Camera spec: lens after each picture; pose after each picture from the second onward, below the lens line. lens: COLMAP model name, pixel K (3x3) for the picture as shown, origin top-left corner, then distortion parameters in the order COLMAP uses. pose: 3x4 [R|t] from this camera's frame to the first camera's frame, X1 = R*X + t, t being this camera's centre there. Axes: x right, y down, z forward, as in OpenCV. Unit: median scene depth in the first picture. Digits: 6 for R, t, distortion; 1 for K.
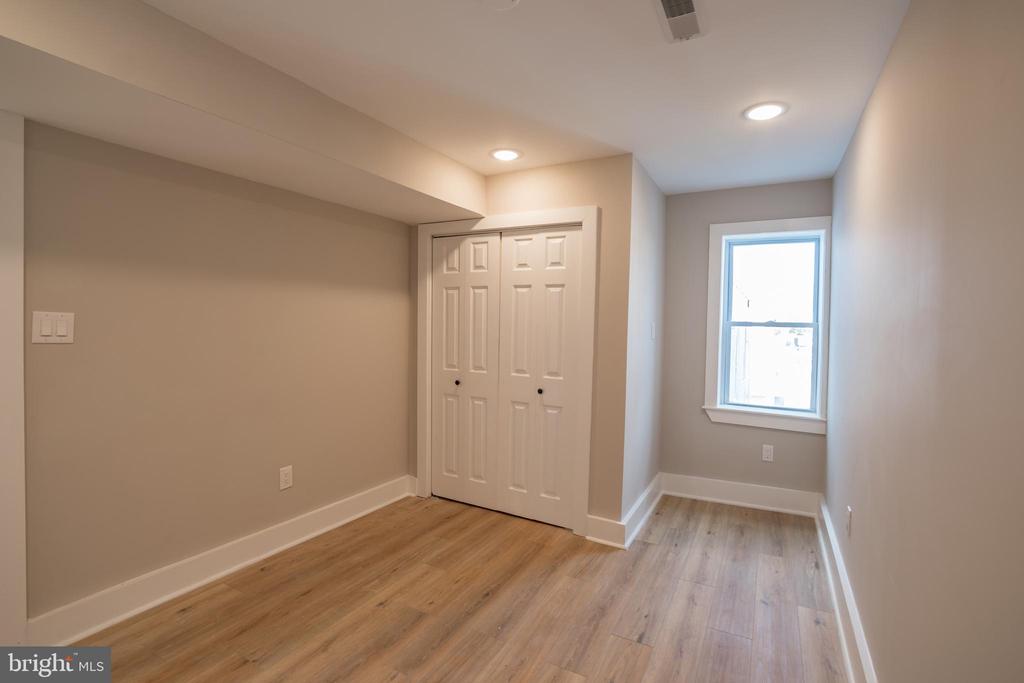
lens RADIAL K [[466.6, 0, 519.7], [0, 466.6, 330.4], [0, 0, 1]] dist [-0.029755, 0.001186]
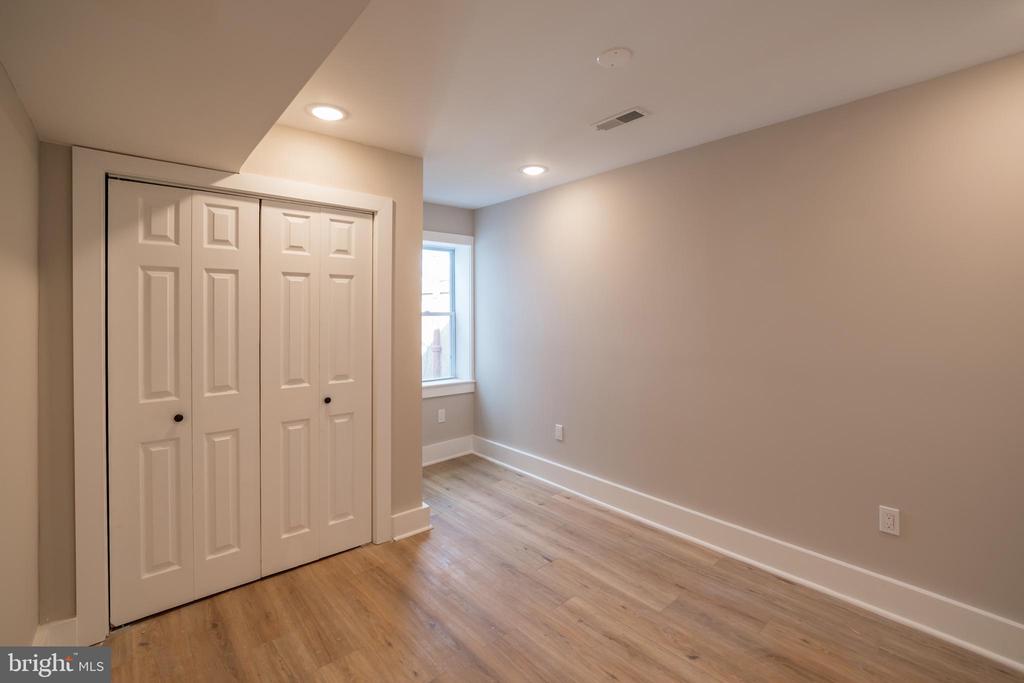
lens RADIAL K [[459.7, 0, 513.3], [0, 459.7, 310.0], [0, 0, 1]] dist [-0.015179, 0.000119]
pose [[0.353653, -0.015462, 0.935249, -0.599935], [0.032308, 0.999469, 0.004307, -0.024936], [-0.934818, 0.028693, 0.353965, 0.381966]]
